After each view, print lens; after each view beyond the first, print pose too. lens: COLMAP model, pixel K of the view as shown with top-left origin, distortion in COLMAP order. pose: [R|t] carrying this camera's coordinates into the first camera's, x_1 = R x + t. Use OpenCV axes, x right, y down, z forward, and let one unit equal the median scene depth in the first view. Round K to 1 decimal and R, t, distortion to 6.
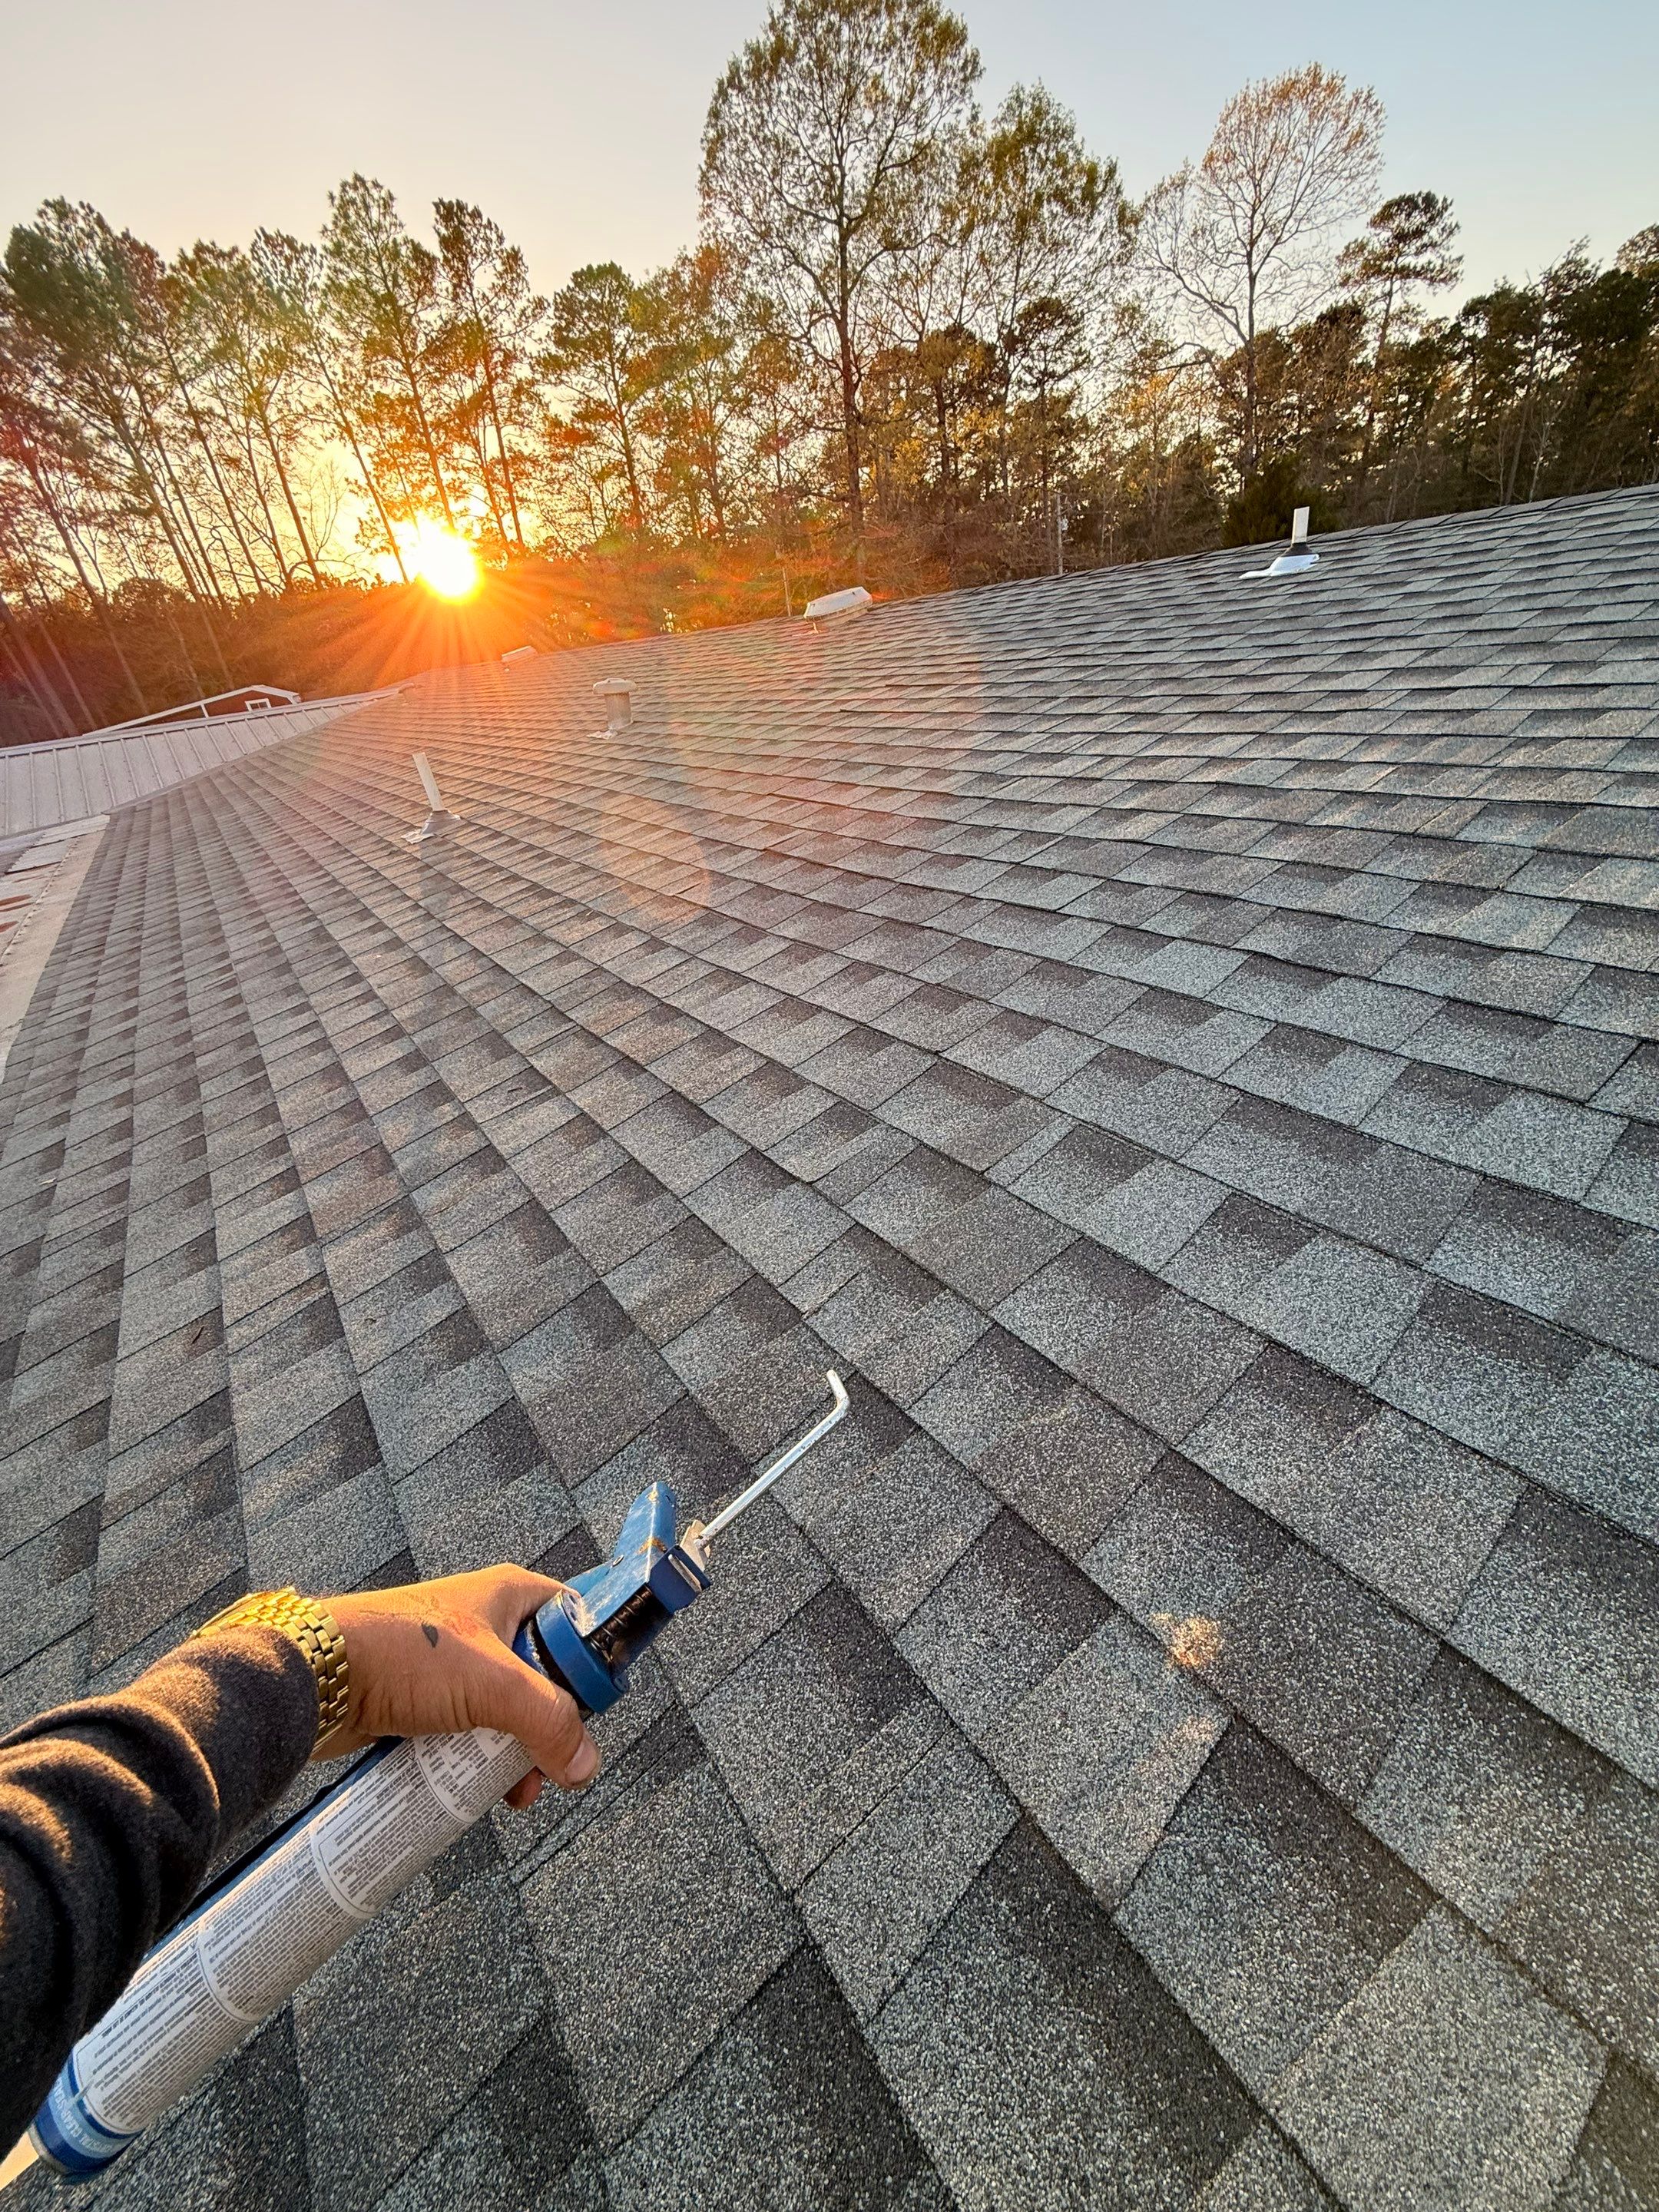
lens RADIAL K [[876.6, 0, 829.0], [0, 876.6, 1099.0], [0, 0, 1]] dist [-0.001407, 0.000147]
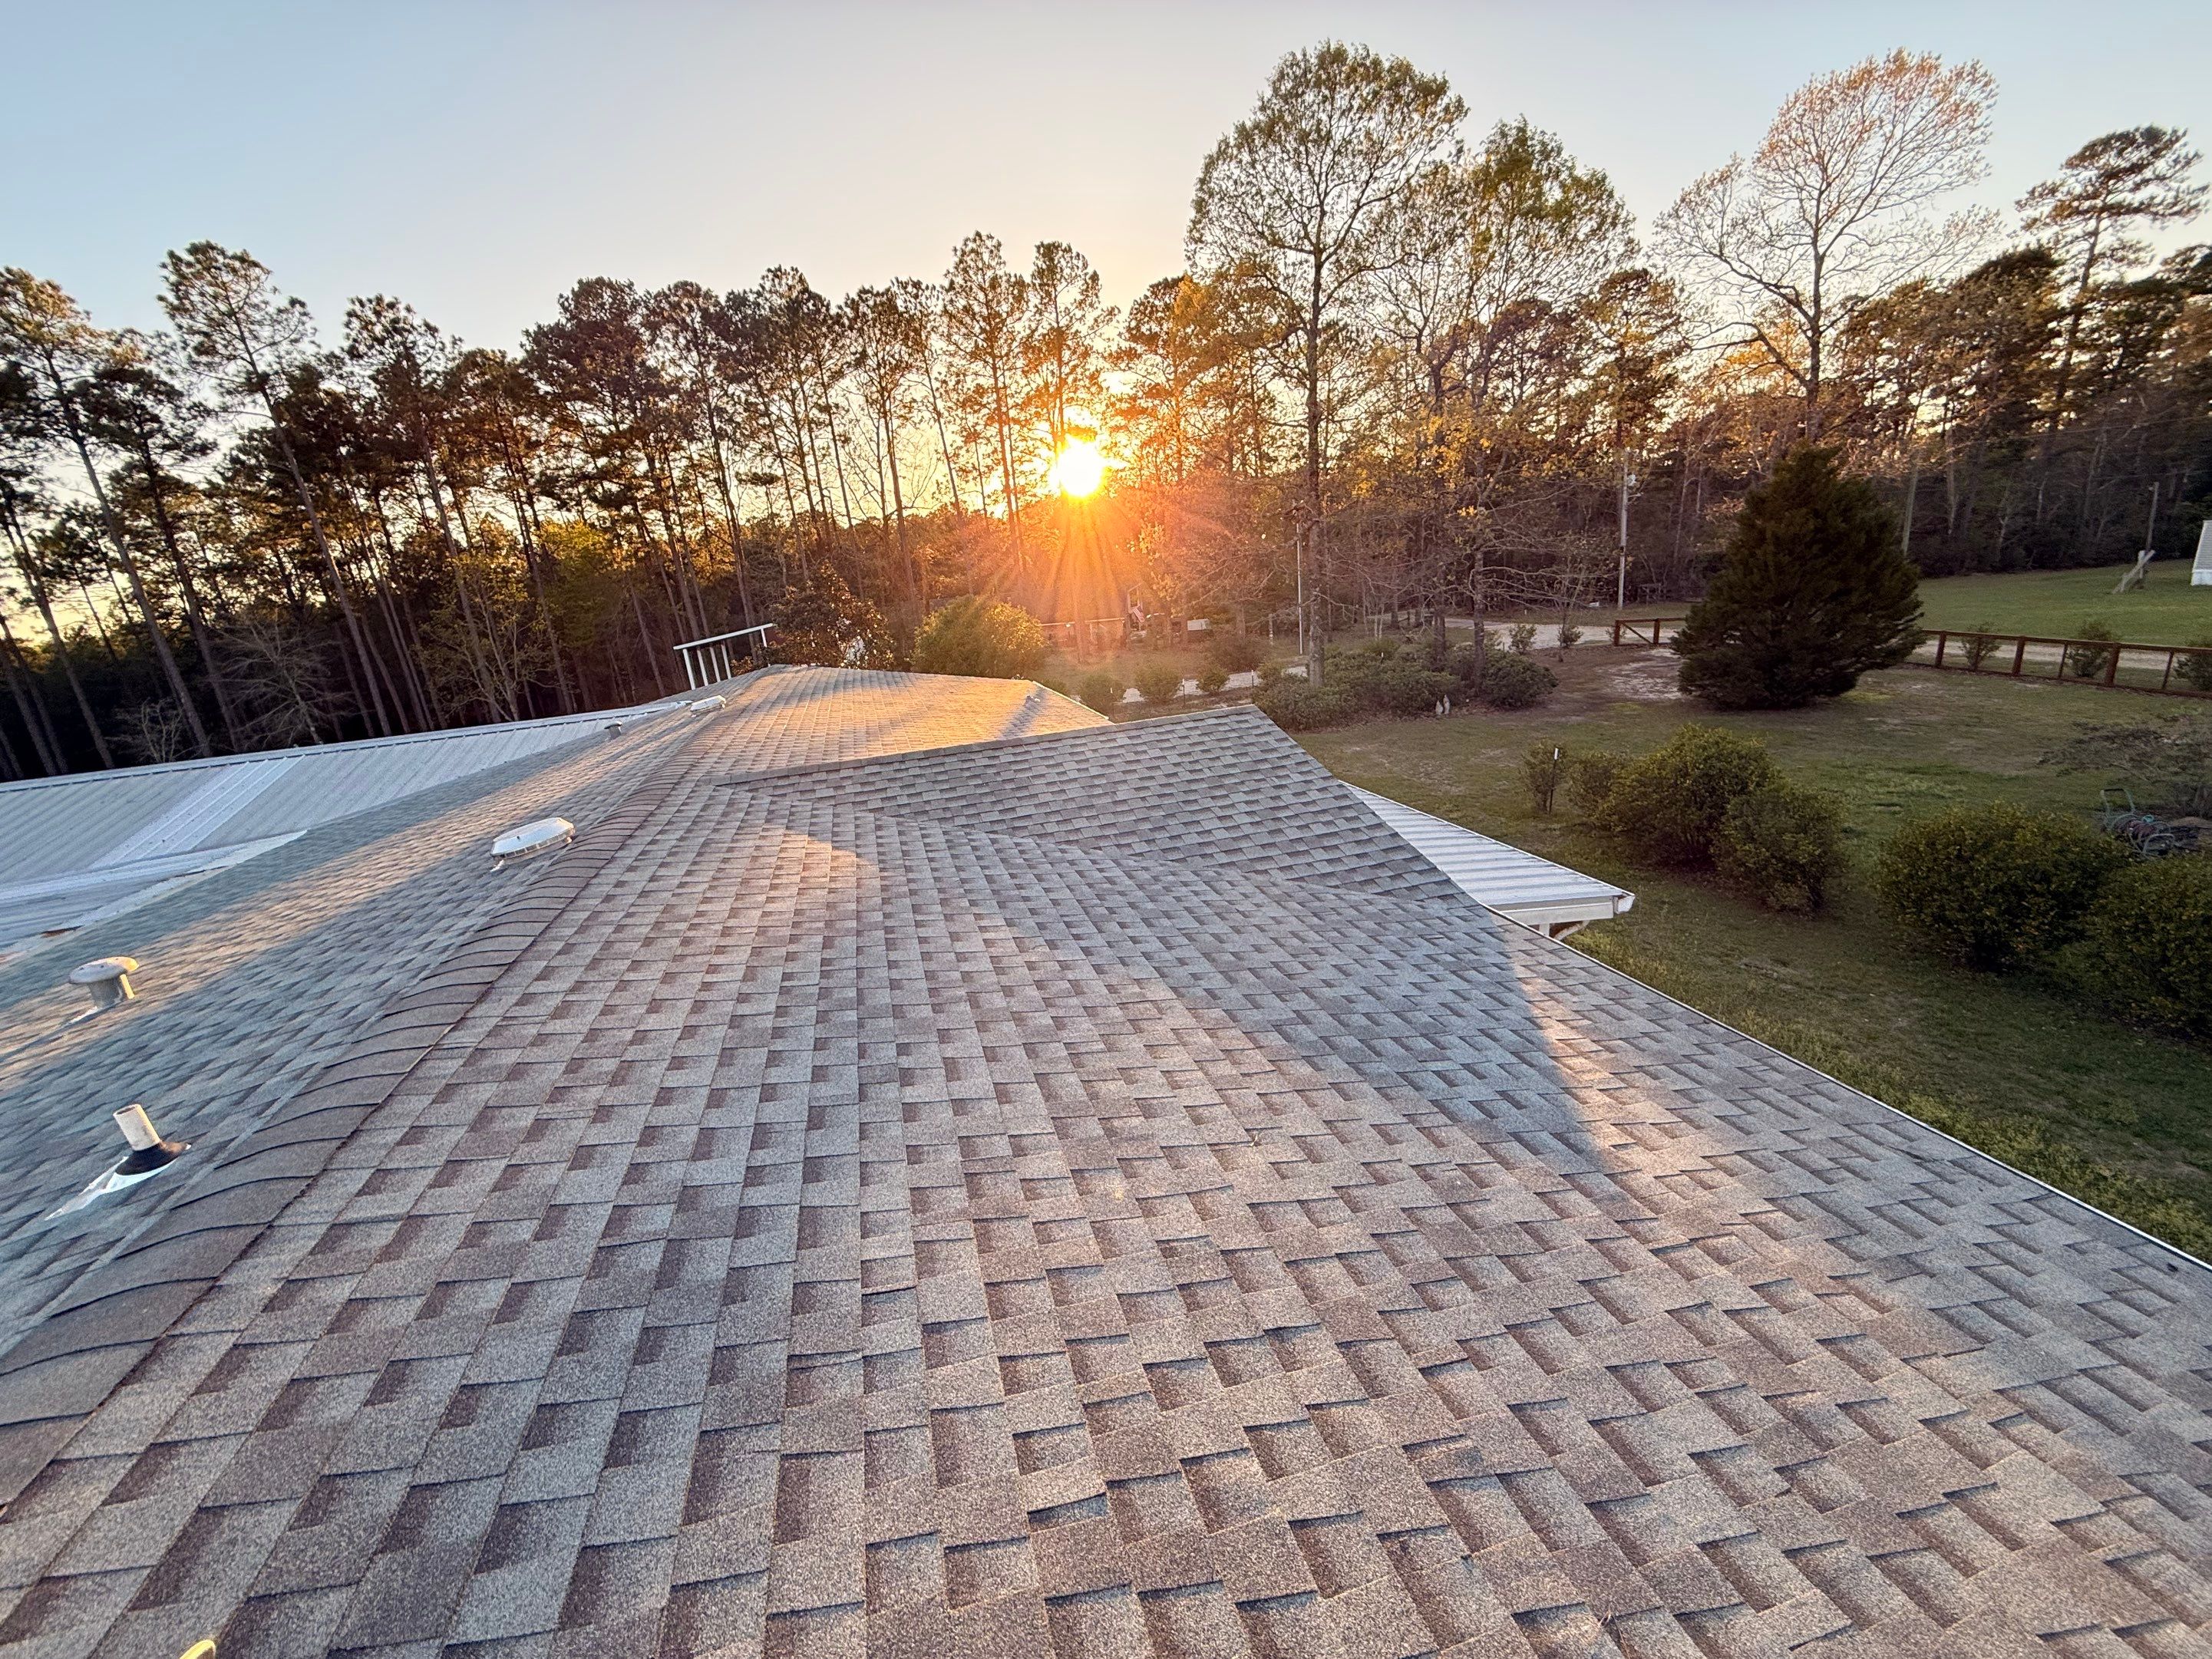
lens RADIAL K [[880.8, 0, 1100.0], [0, 880.8, 830.4], [0, 0, 1]] dist [-0.001599, 0.000628]
pose [[0.939779, 0.129675, -0.316227, 0.123342], [-0.183460, 0.972032, -0.146616, -0.077961], [0.288371, 0.195801, 0.937286, 0.045209]]
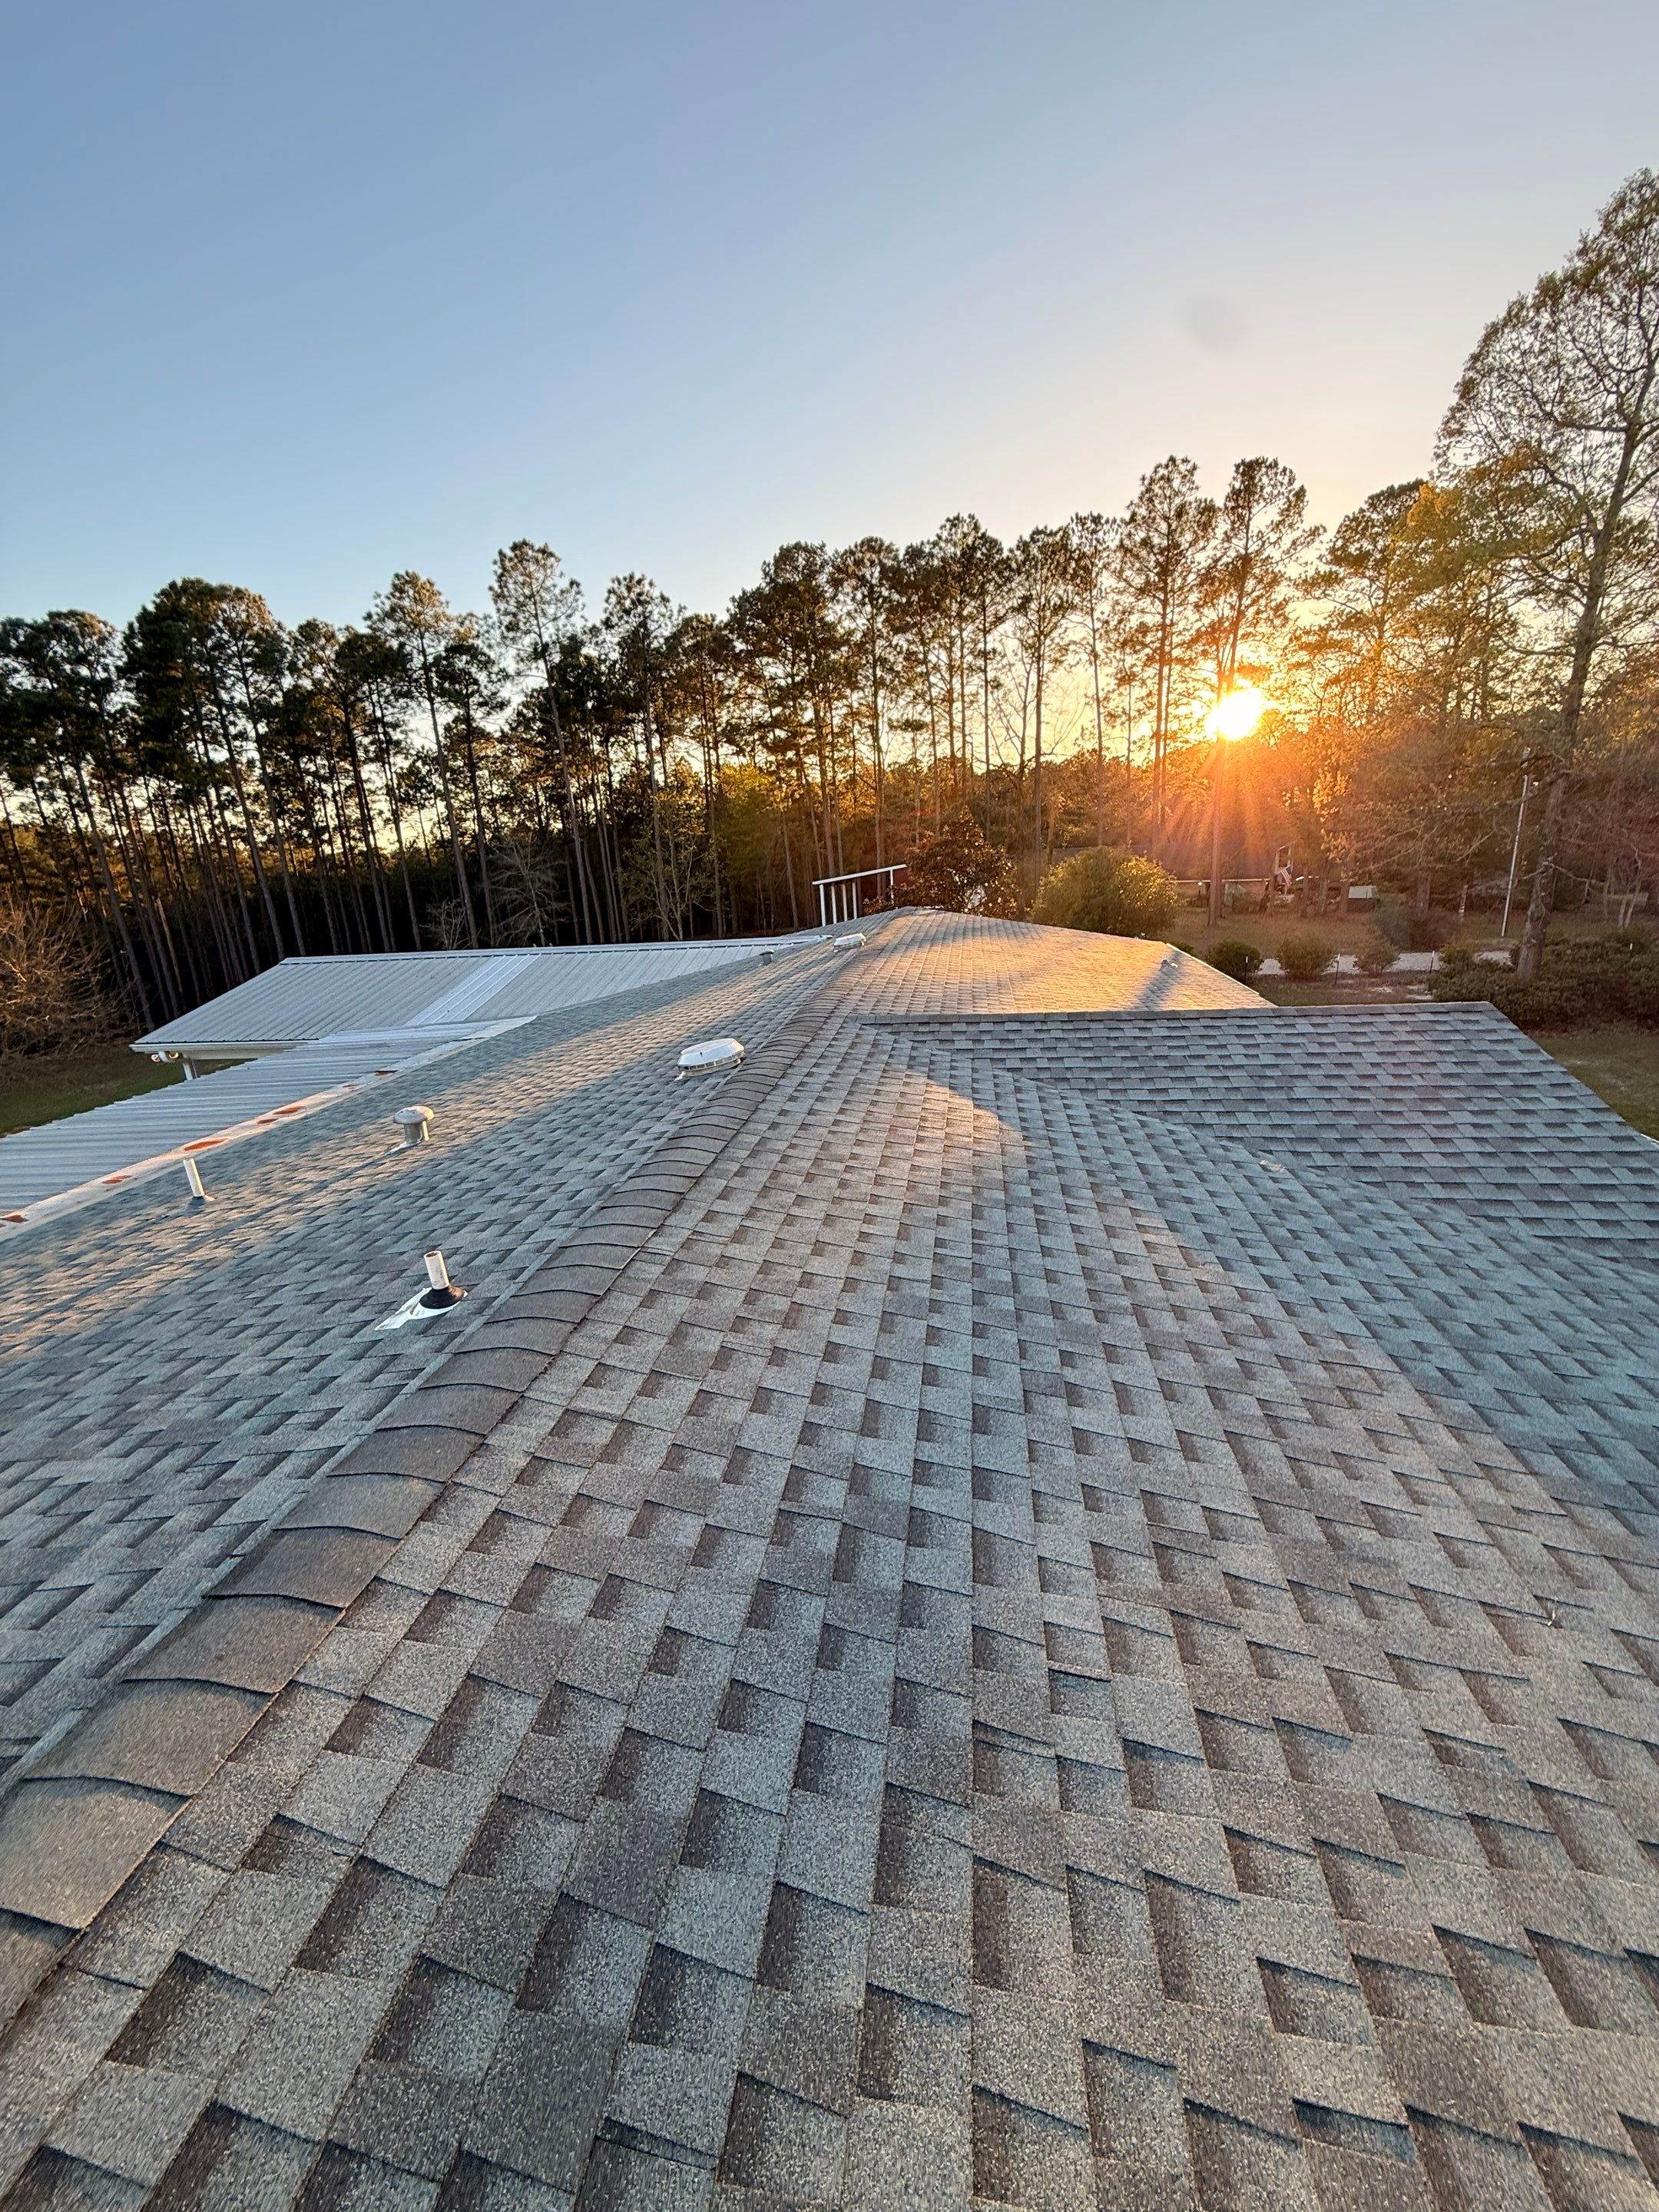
lens RADIAL K [[880.9, 0, 827.9], [0, 880.9, 1096.7], [0, 0, 1]] dist [-0.001599, 0.000628]
pose [[0.716625, 0.267949, -0.643935, 0.110147], [-0.364377, 0.931076, -0.018077, -0.078606], [0.594709, 0.247590, 0.764866, 0.047028]]
